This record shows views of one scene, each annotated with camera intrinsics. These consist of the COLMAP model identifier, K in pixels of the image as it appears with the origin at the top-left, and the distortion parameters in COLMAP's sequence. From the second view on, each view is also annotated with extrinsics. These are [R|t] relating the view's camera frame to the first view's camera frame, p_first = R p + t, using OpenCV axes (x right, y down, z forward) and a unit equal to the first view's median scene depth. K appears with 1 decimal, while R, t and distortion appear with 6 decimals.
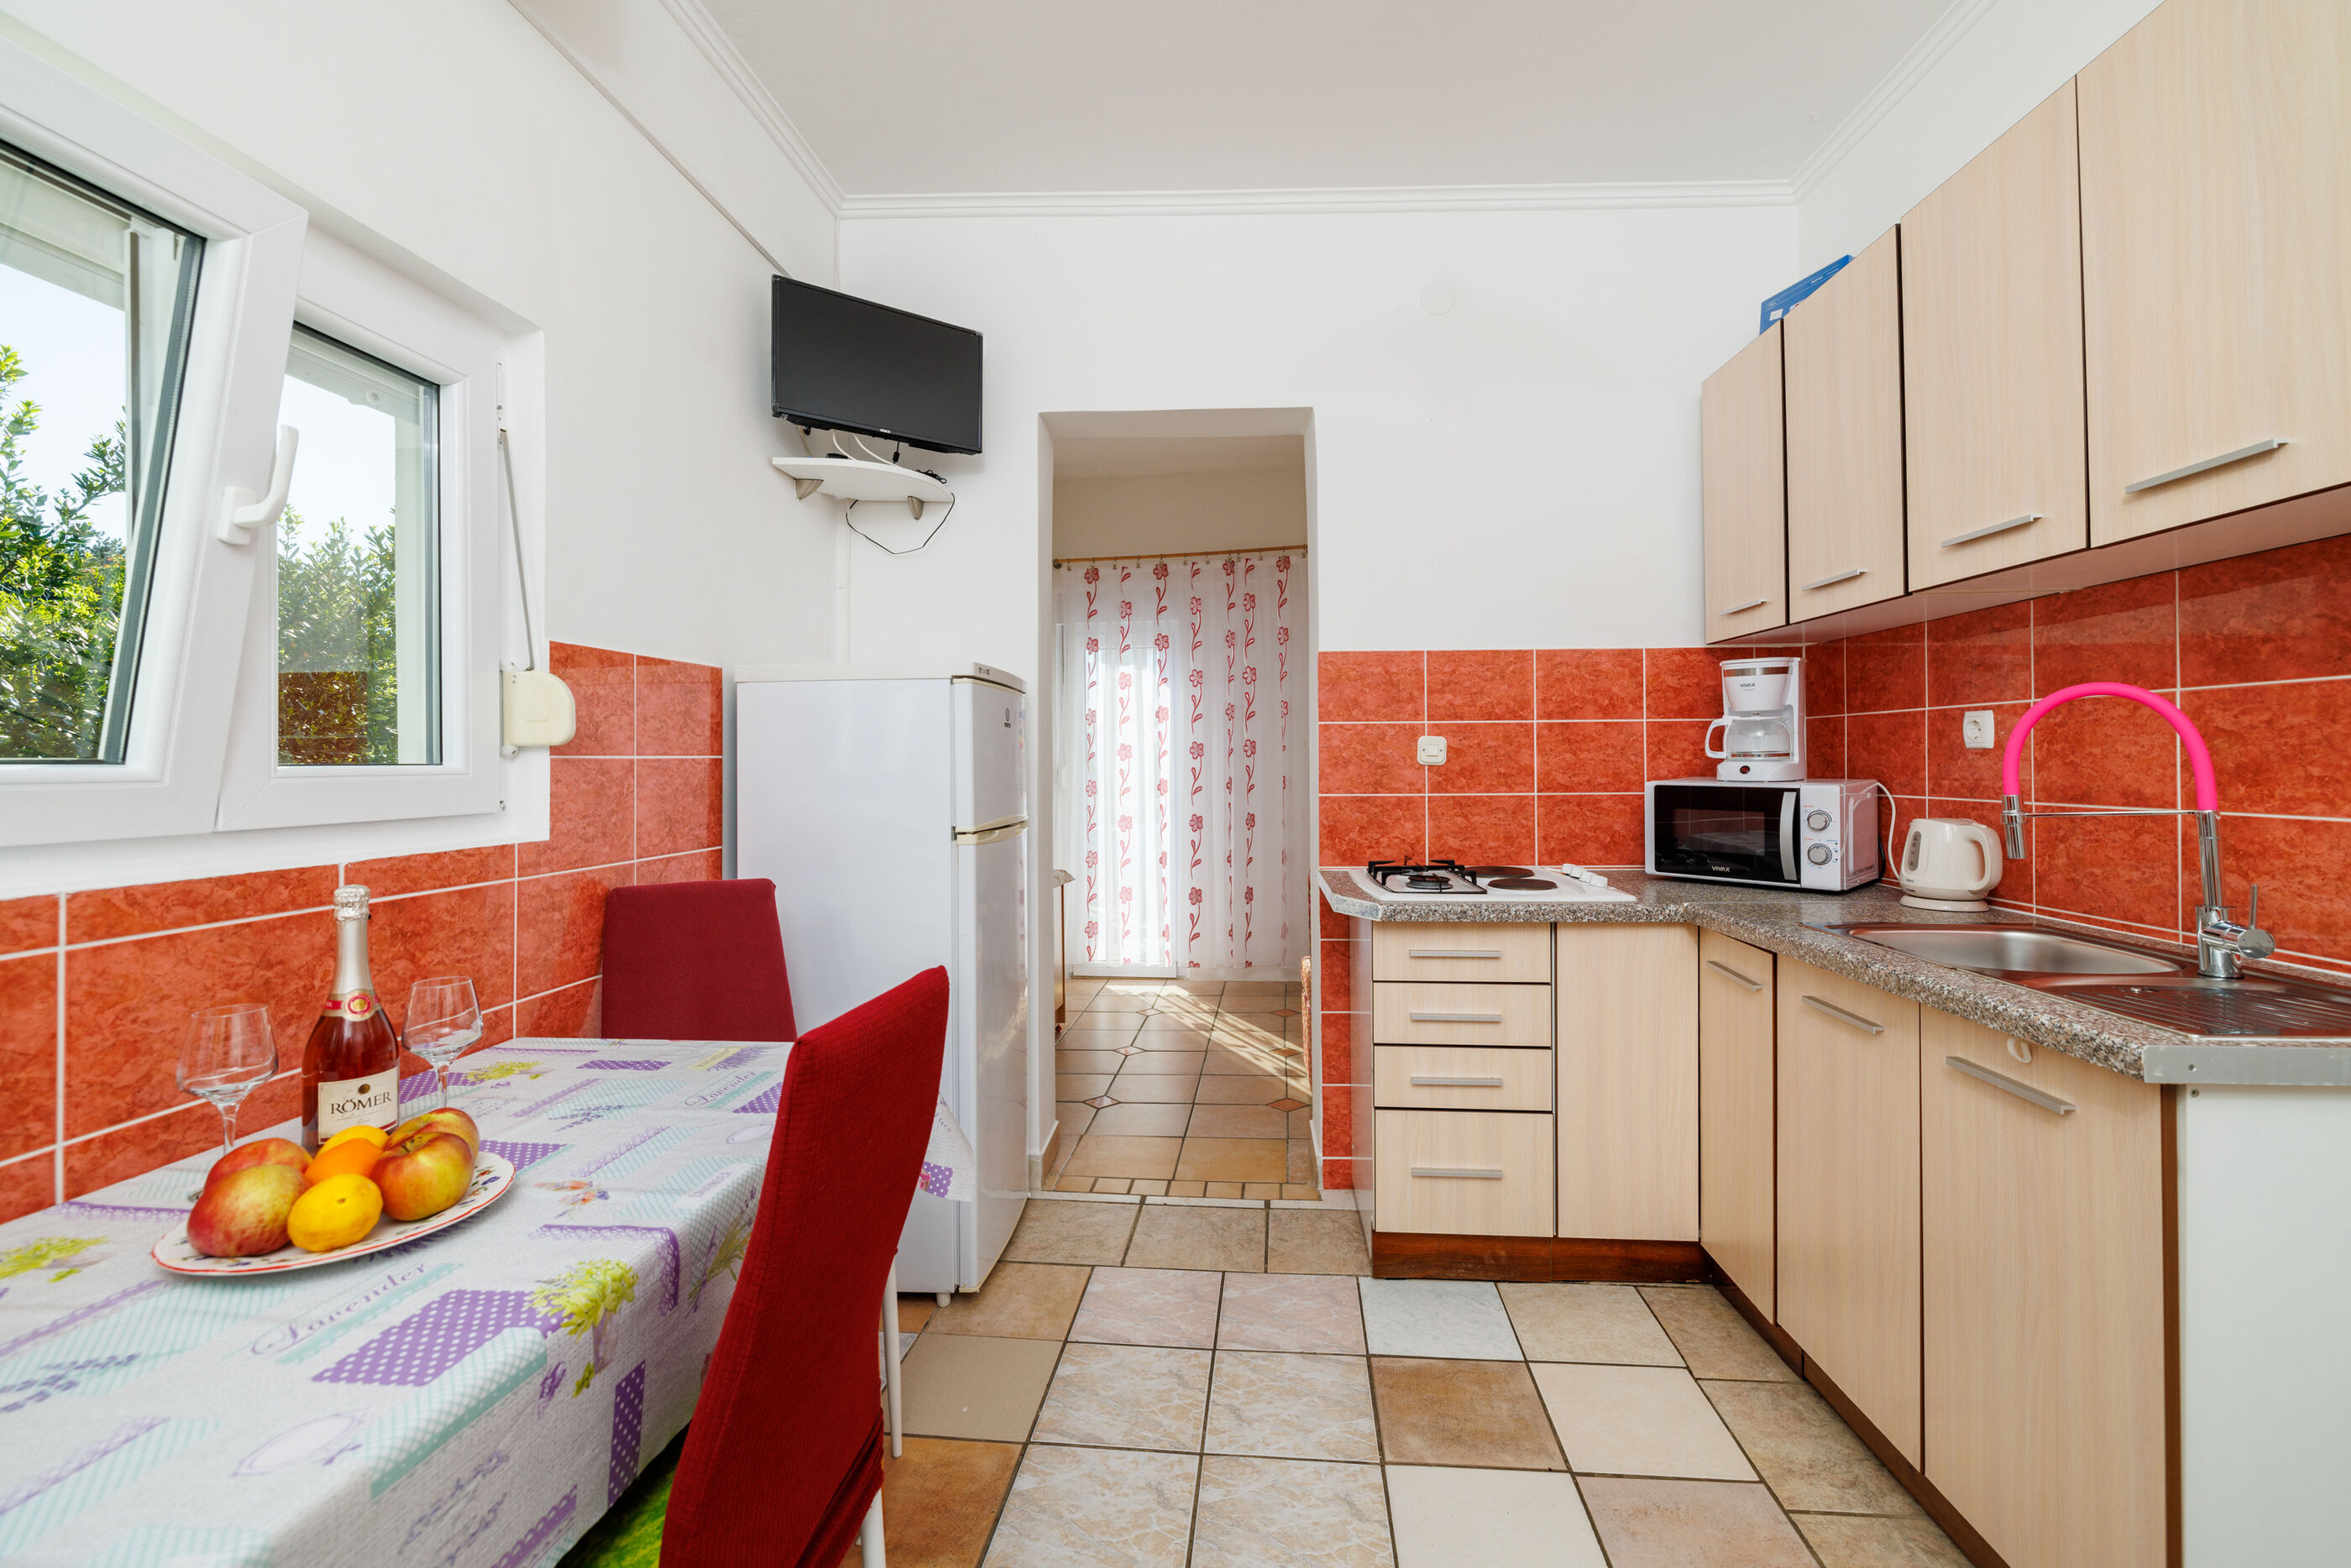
lens RADIAL K [[968.8, 0, 1193.6], [0, 968.8, 740.0], [0, 0, 1]] dist [0.001023, 0.000591]
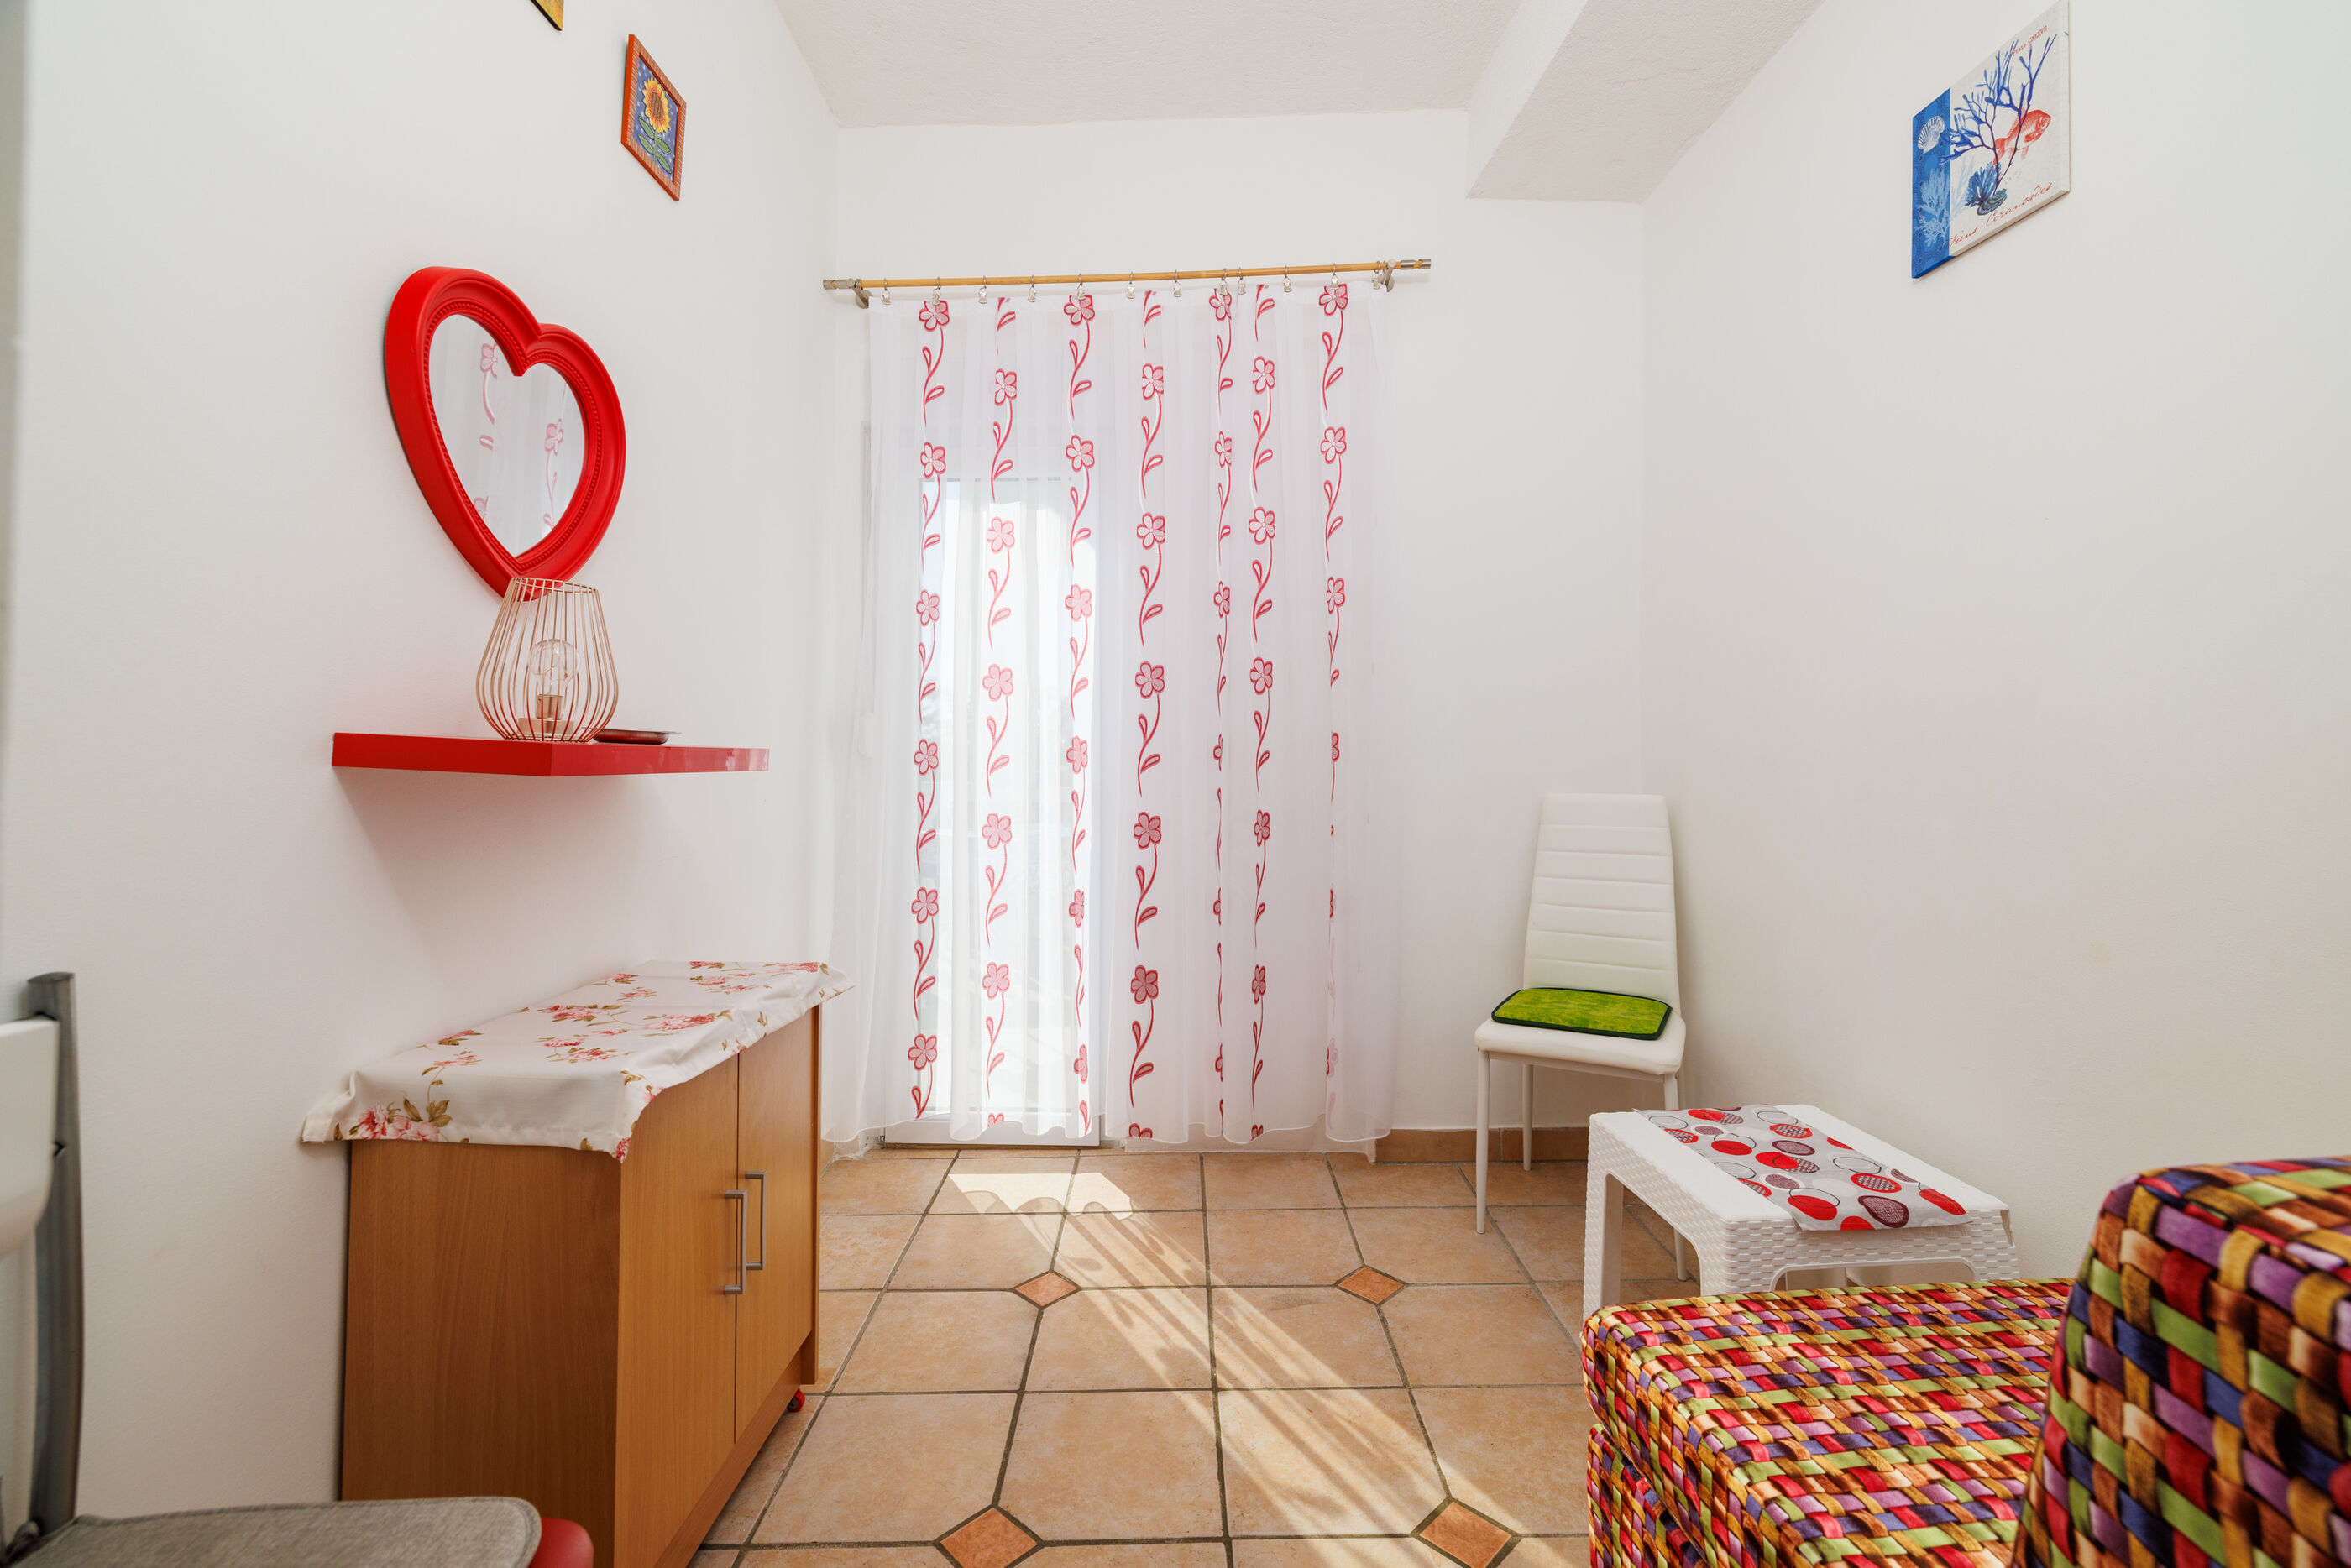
lens RADIAL K [[968.8, 0, 1184.9], [0, 968.8, 761.9], [0, 0, 1]] dist [0.001023, 0.000591]
pose [[0.994802, 0.014786, 0.100750, -0.060272], [-0.016564, 0.999721, 0.016838, 0.094939], [-0.100473, -0.018420, 0.994769, 1.150753]]
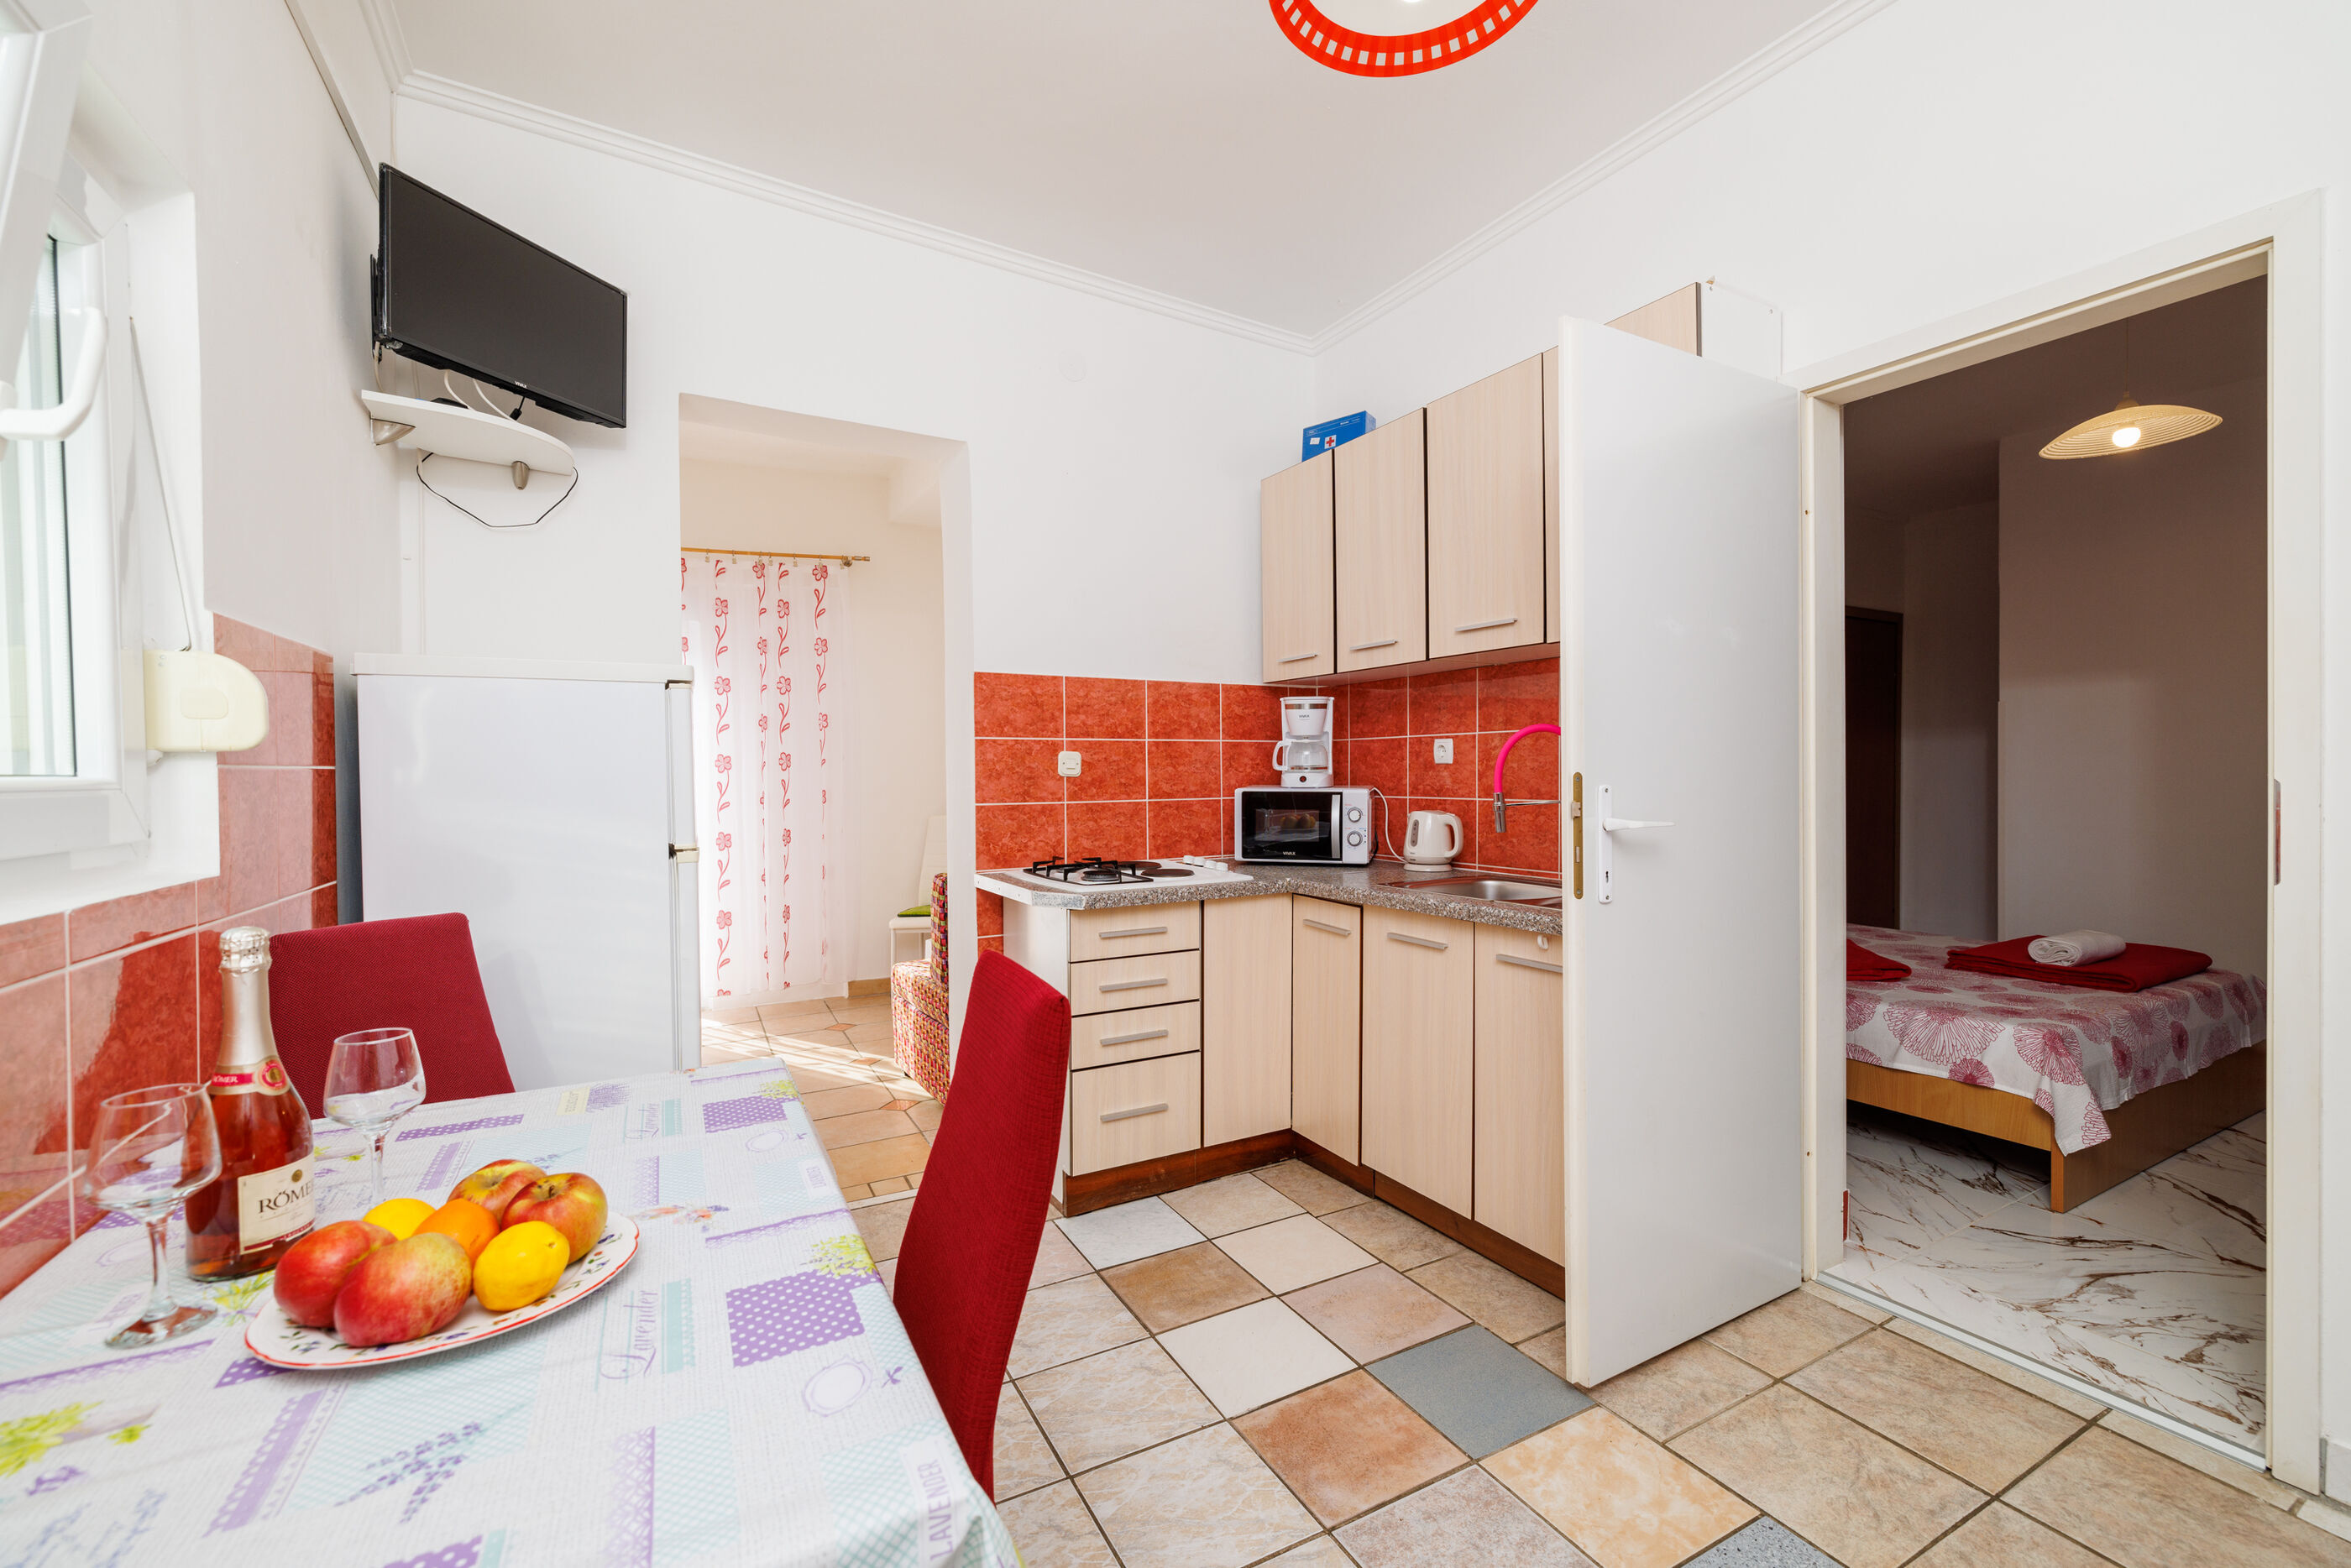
lens RADIAL K [[968.8, 0, 1167.5], [0, 968.8, 773.6], [0, 0, 1]] dist [0.001023, 0.000591]
pose [[0.840502, -0.001294, 0.541807, -0.315017], [-0.009135, 0.999821, 0.016559, 0.002590], [-0.541732, -0.018868, 0.840339, -0.028659]]
